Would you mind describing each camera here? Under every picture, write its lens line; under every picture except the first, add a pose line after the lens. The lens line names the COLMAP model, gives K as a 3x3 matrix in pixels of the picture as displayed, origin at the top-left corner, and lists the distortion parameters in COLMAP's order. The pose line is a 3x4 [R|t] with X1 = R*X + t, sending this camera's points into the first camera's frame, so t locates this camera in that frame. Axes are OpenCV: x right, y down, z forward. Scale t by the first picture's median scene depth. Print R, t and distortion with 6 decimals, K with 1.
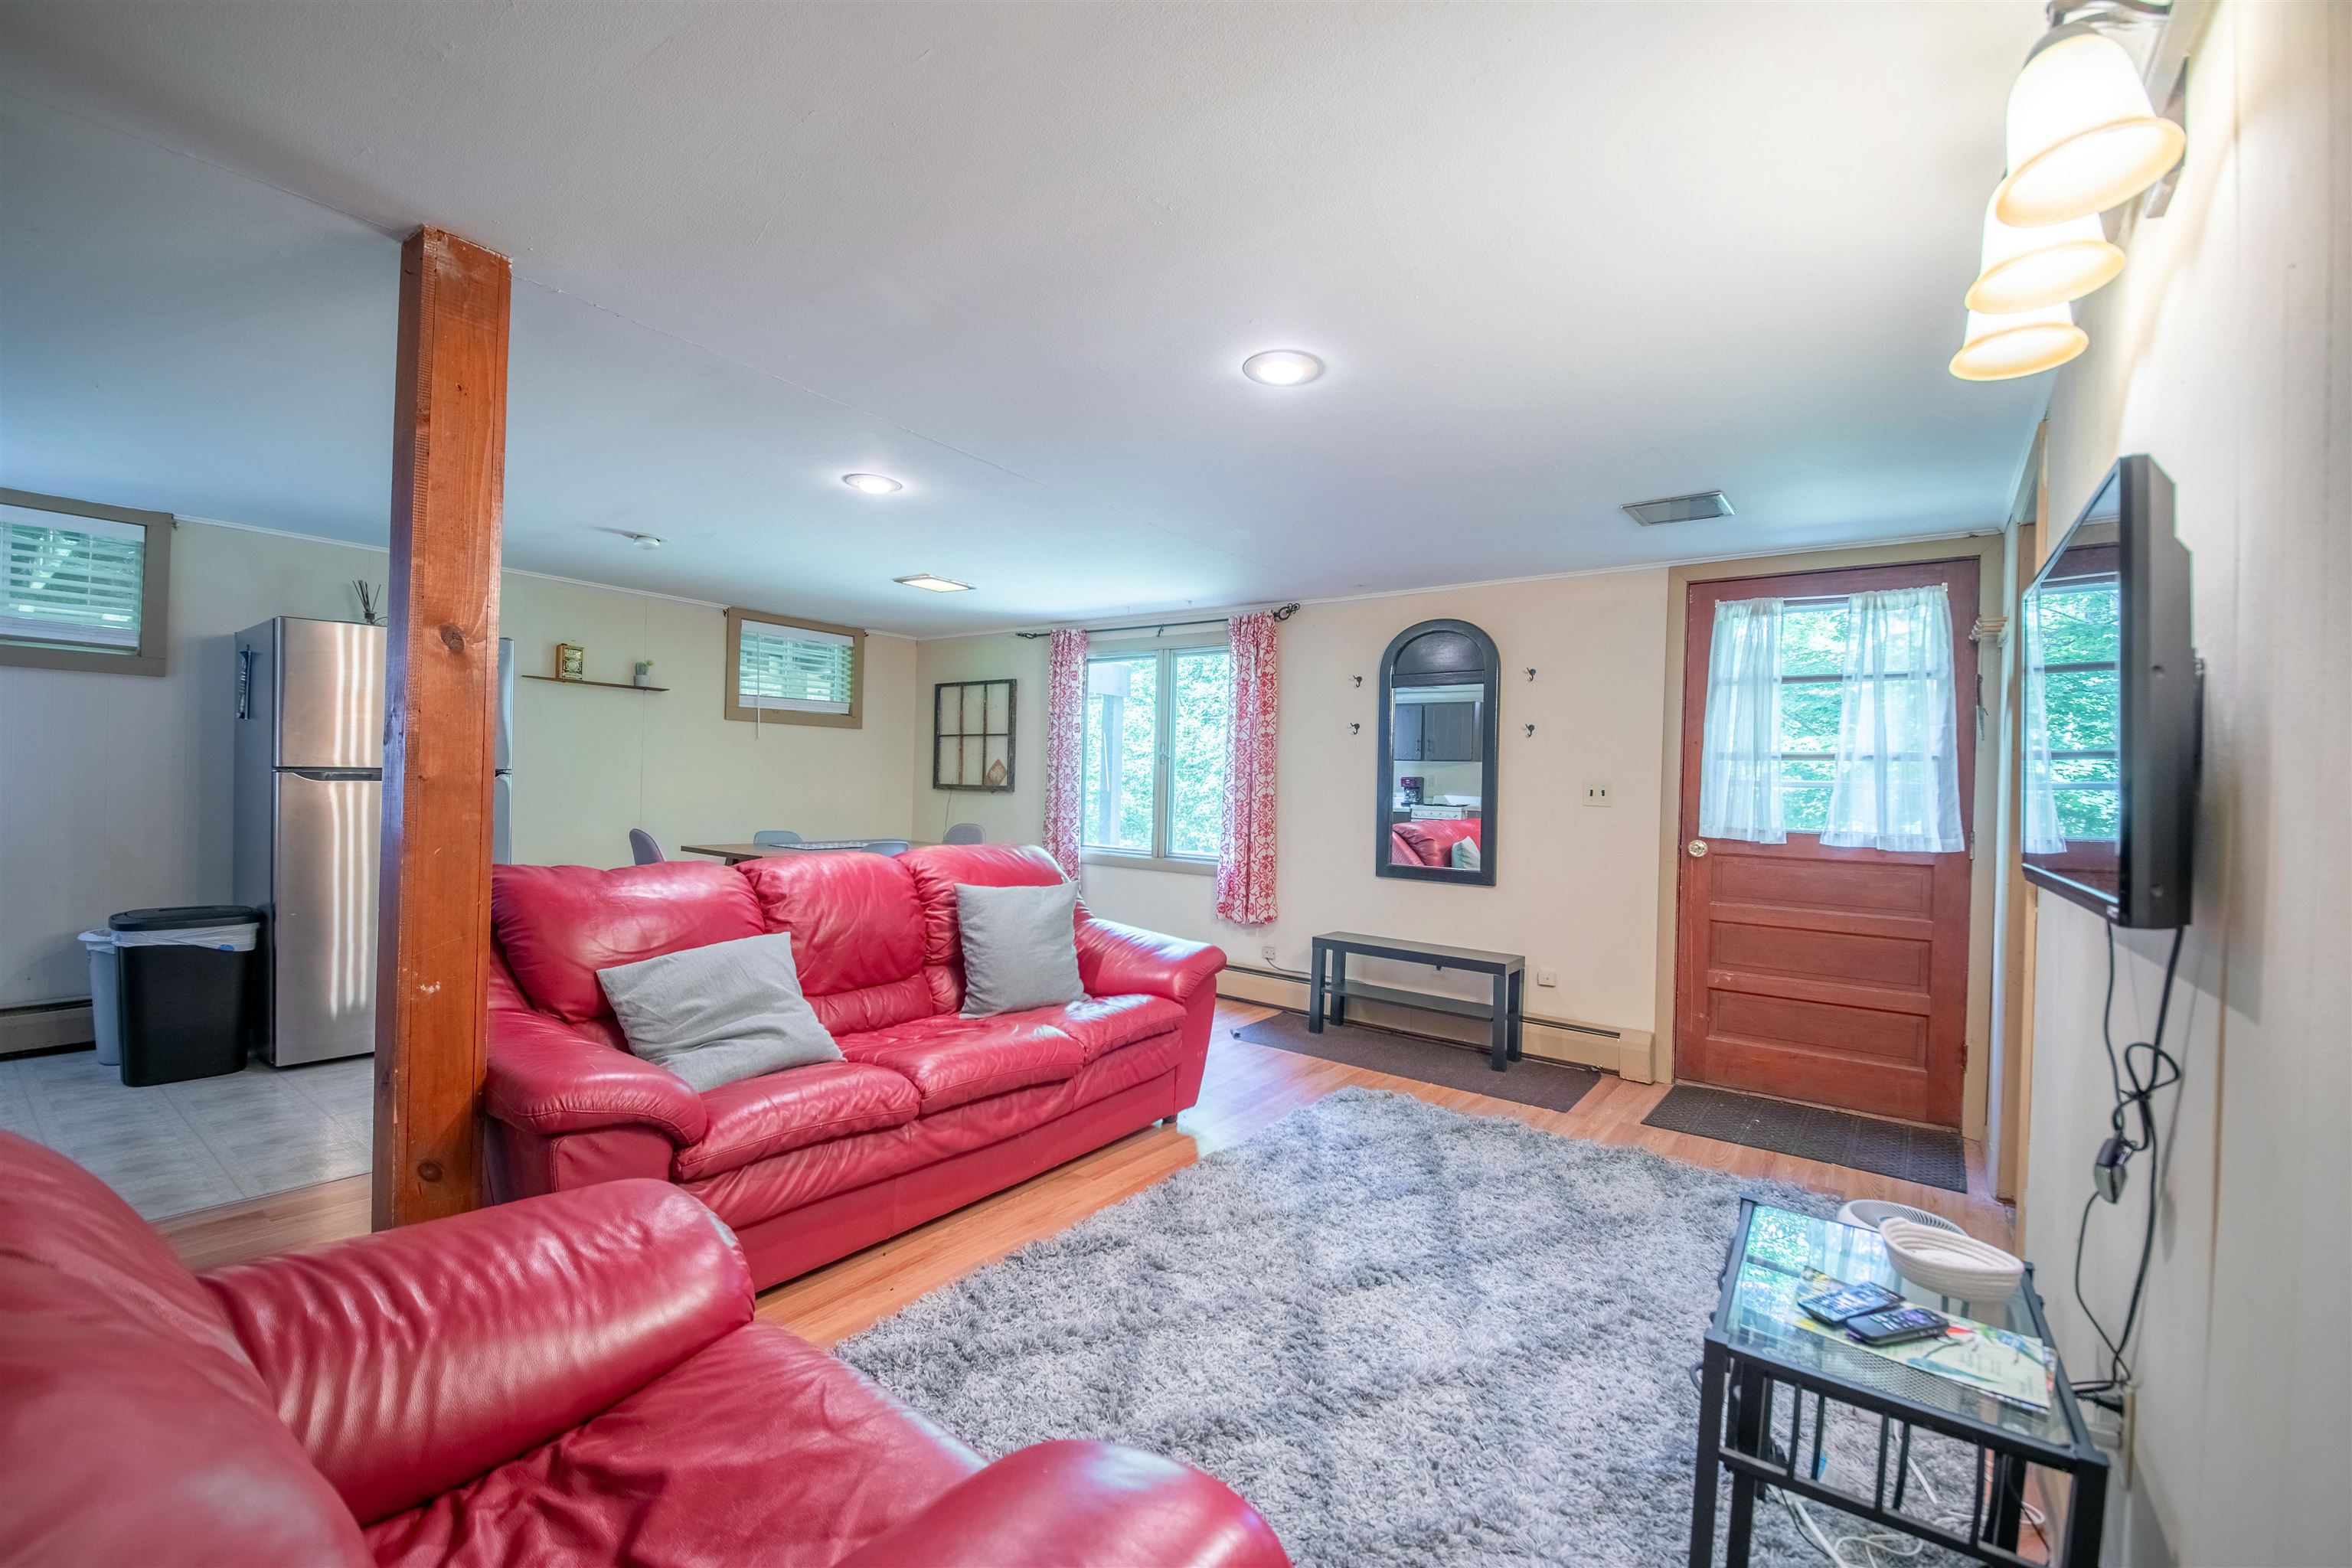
lens RADIAL K [[961.6, 0, 1176.0], [0, 961.6, 784.0], [0, 0, 1]] dist [0.000243, -0.000032]
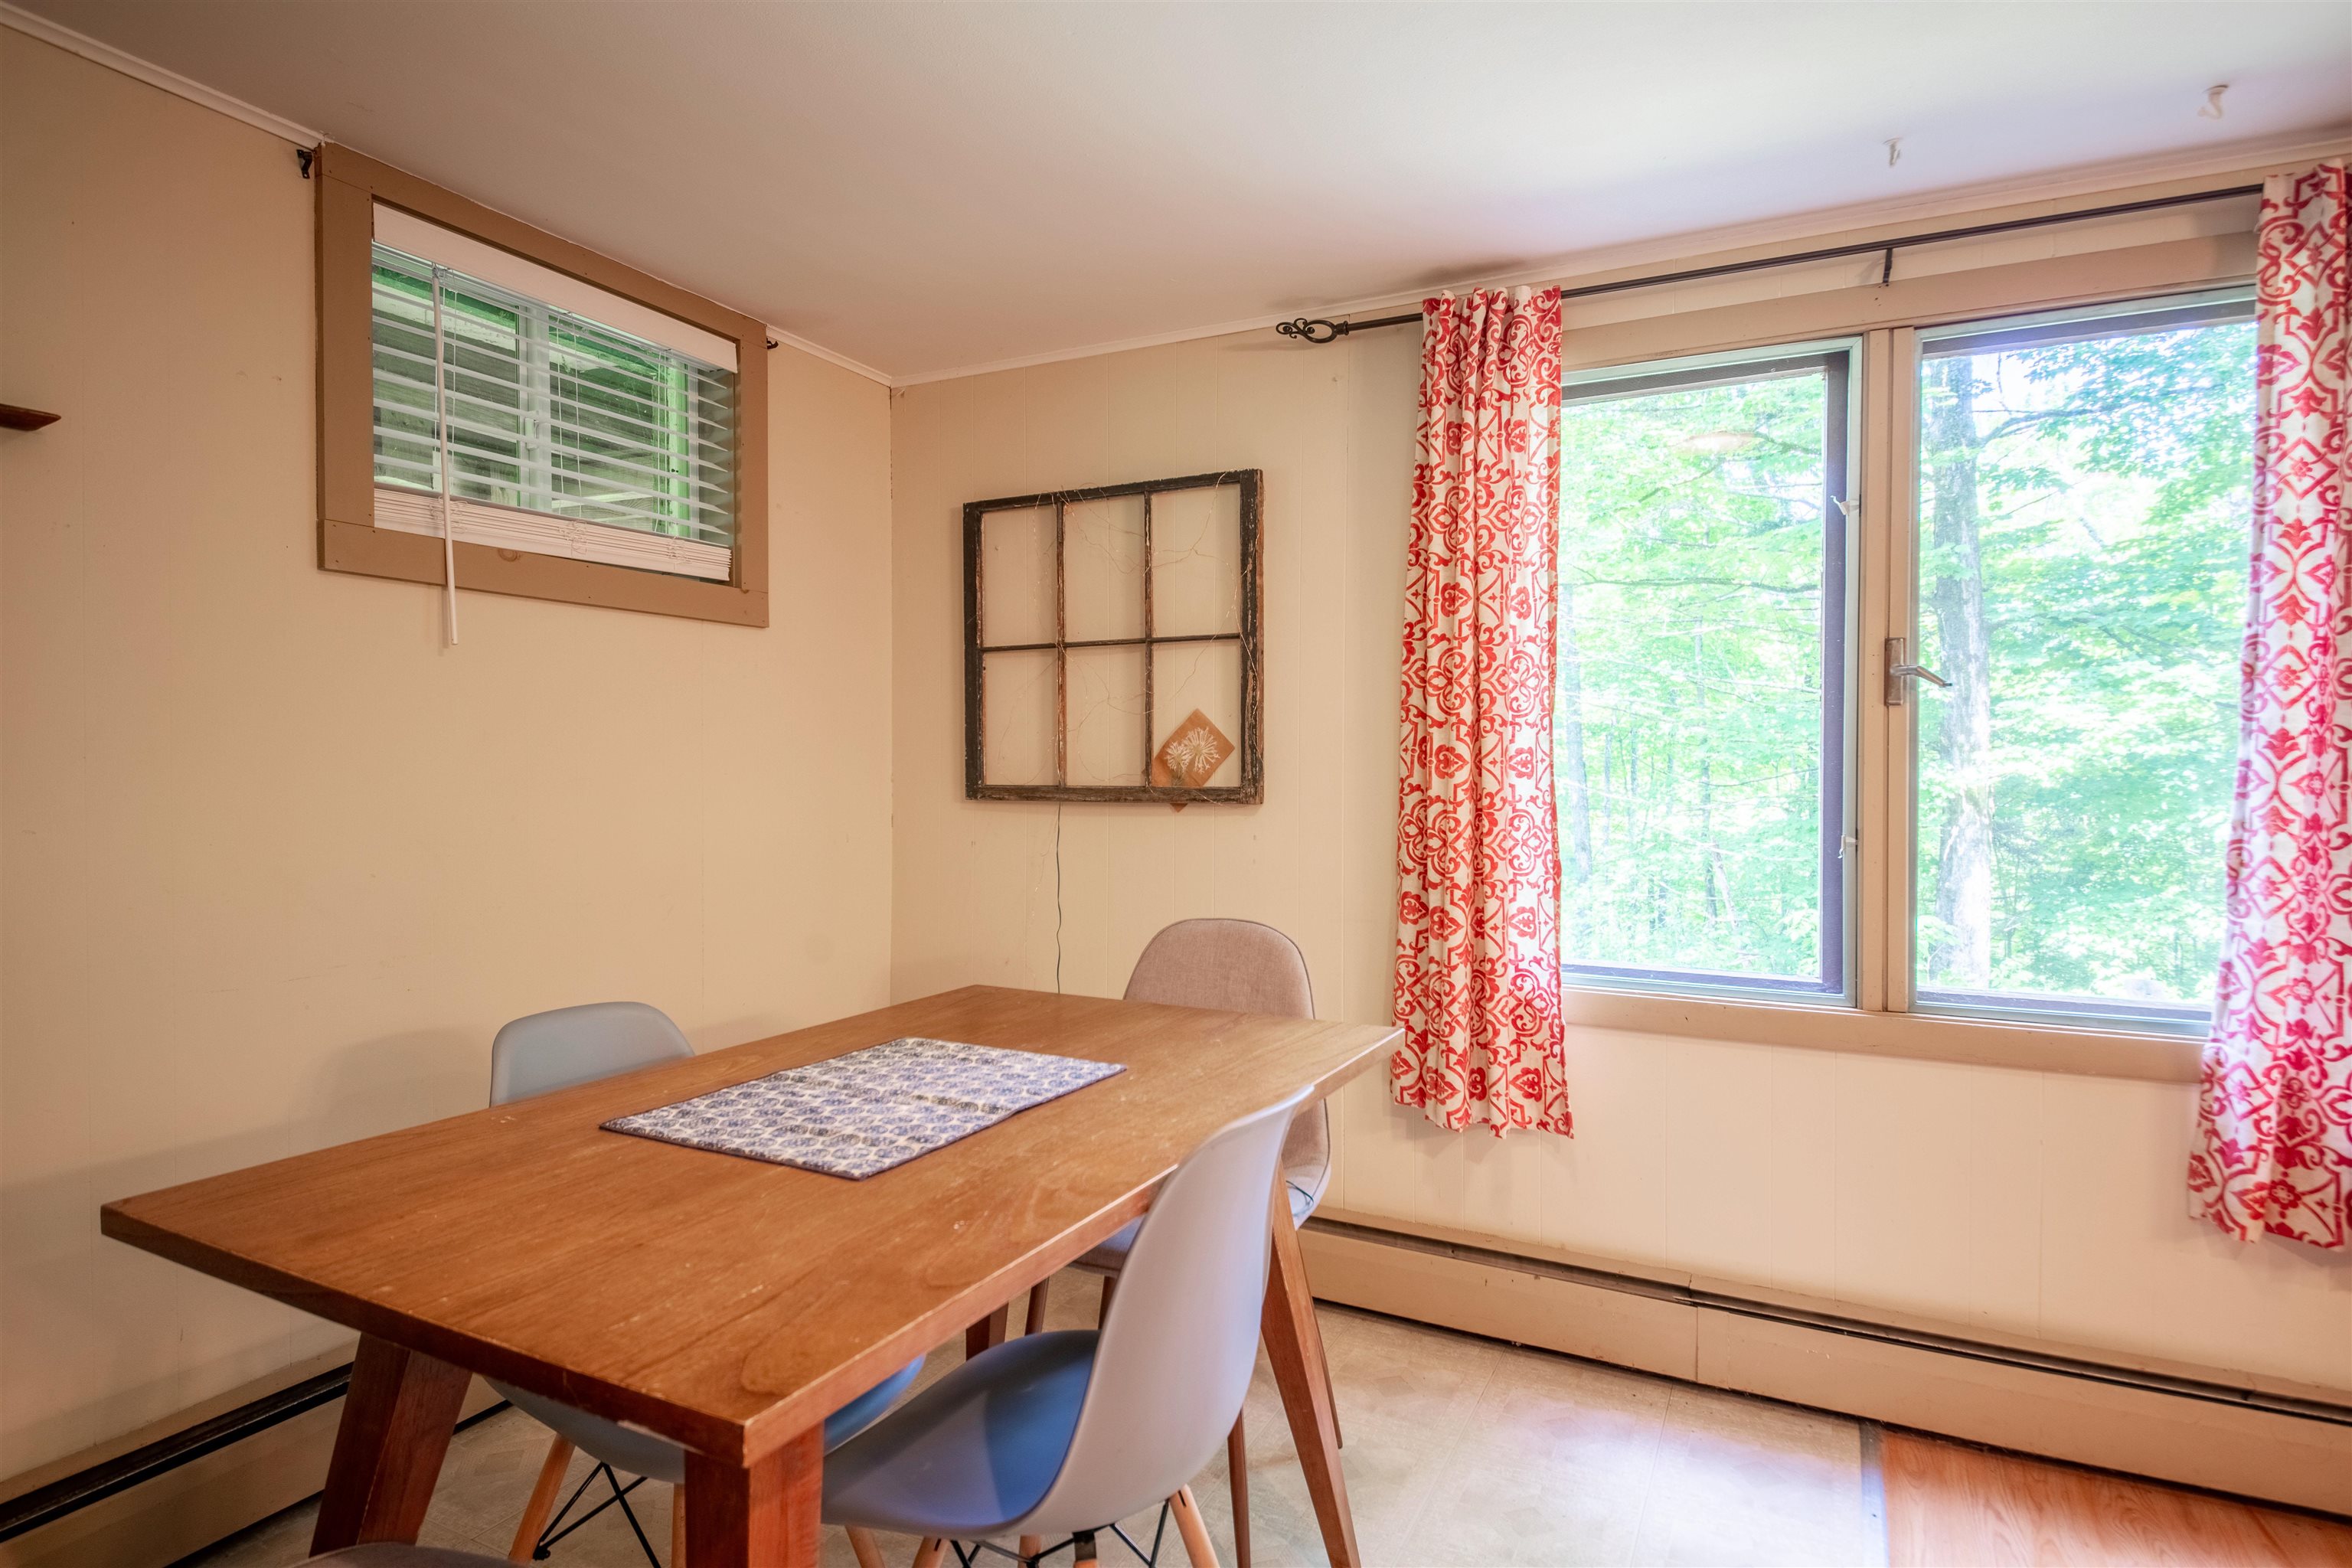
lens RADIAL K [[1282.4, 0, 1176.0], [0, 1282.4, 784.0], [0, 0, 1]] dist [0.024675, -0.000129]
pose [[0.986628, -0.024163, 0.161184, -0.266706], [0.022282, 0.999661, 0.013469, -0.005589], [-0.161455, -0.009698, 0.986832, 0.546166]]
